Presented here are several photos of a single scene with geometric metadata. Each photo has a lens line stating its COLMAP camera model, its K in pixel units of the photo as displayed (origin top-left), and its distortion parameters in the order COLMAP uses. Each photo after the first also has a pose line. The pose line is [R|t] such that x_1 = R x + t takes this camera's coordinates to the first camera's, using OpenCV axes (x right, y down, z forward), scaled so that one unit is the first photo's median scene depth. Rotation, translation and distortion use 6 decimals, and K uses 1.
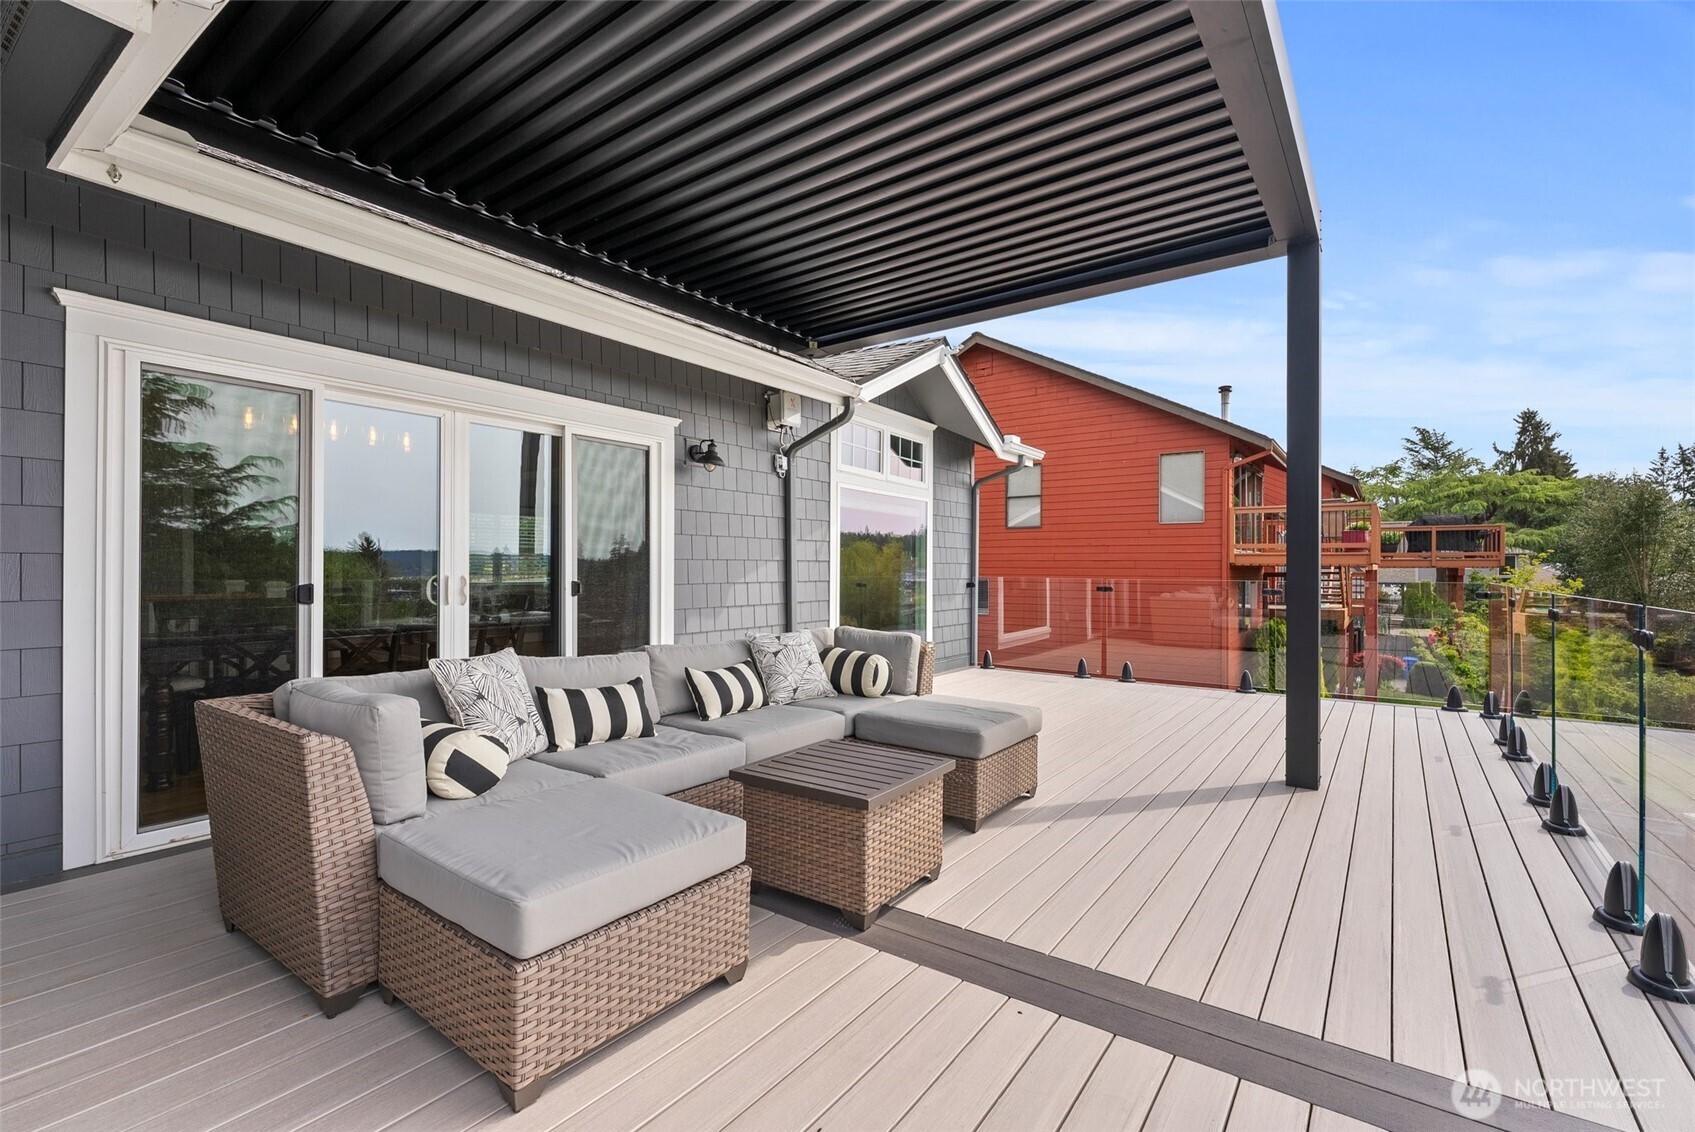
lens RADIAL K [[750.6, 0, 847.5], [0, 750.6, 566.0], [0, 0, 1]] dist [-0.000488, -0.000022]
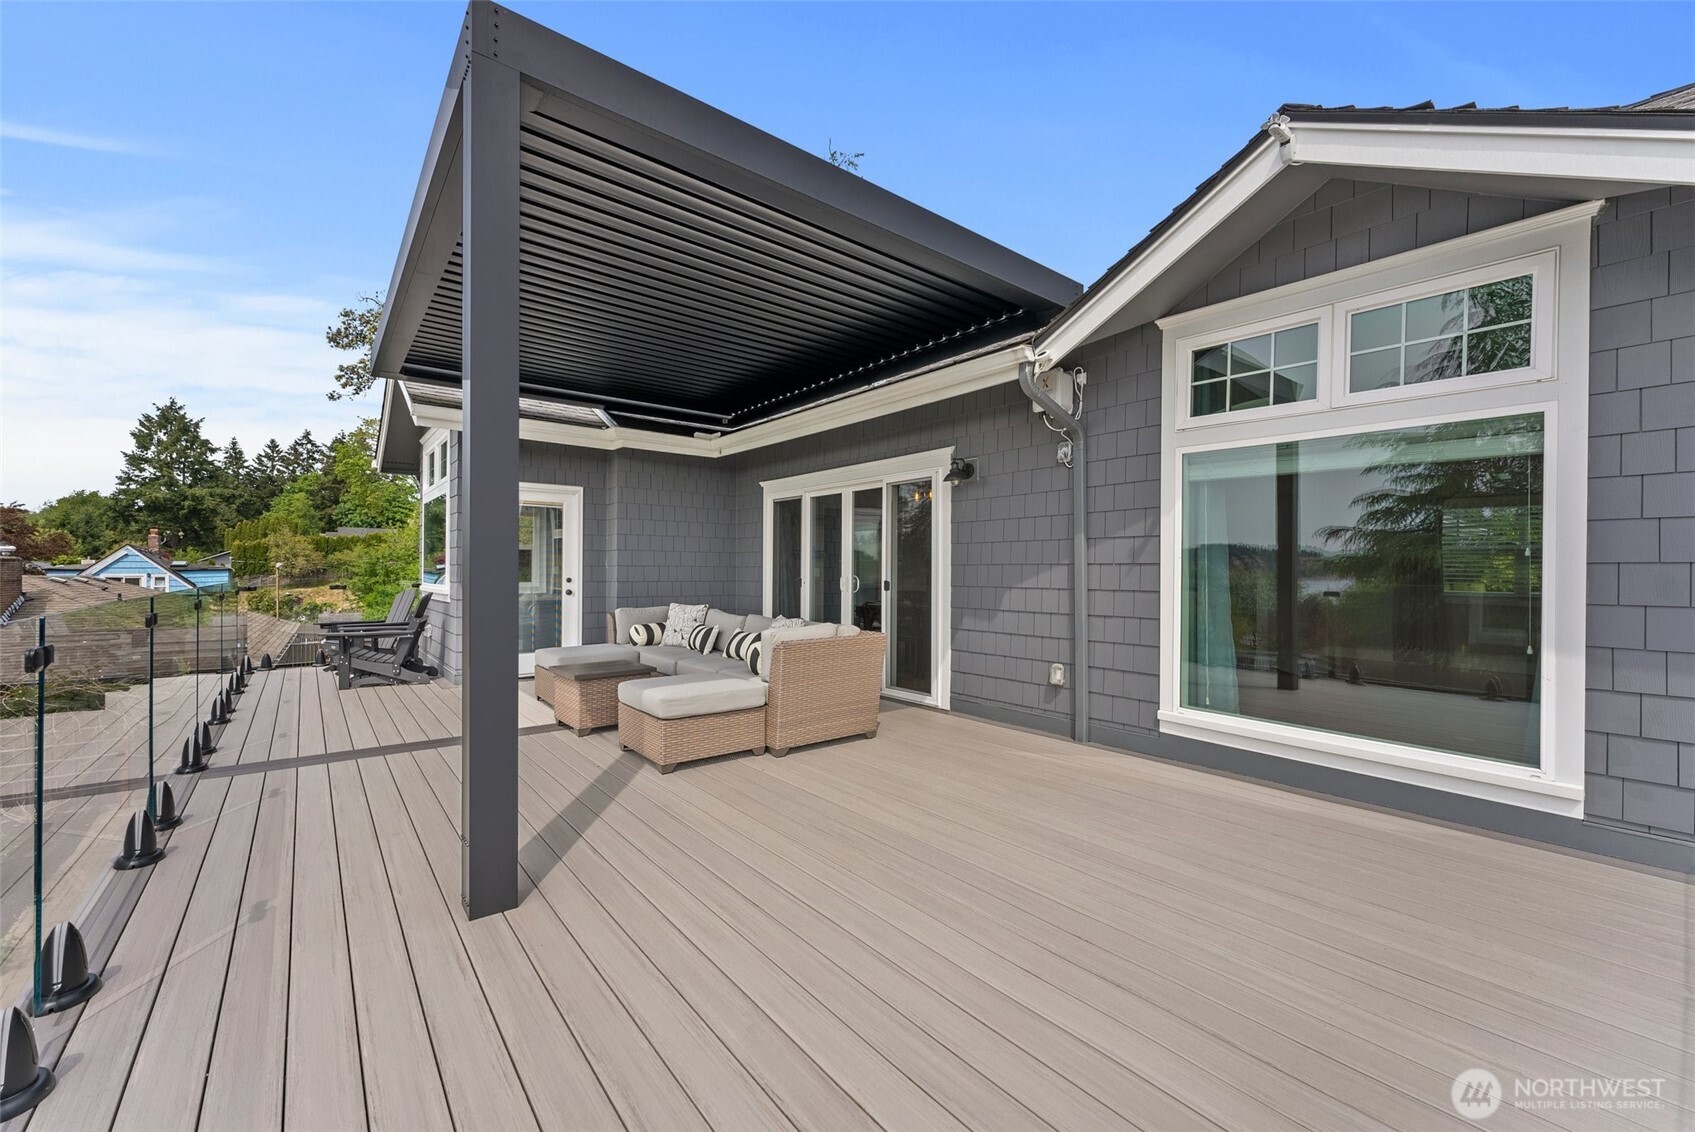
lens RADIAL K [[678.9, 0, 856.6], [0, 678.9, 569.5], [0, 0, 1]] dist [0.001168, 0.000091]
pose [[-0.256029, -0.006423, -0.966648, 0.893142], [-0.000417, 0.999979, -0.006535, 0.005821], [0.966669, -0.001270, -0.256026, 1.189931]]
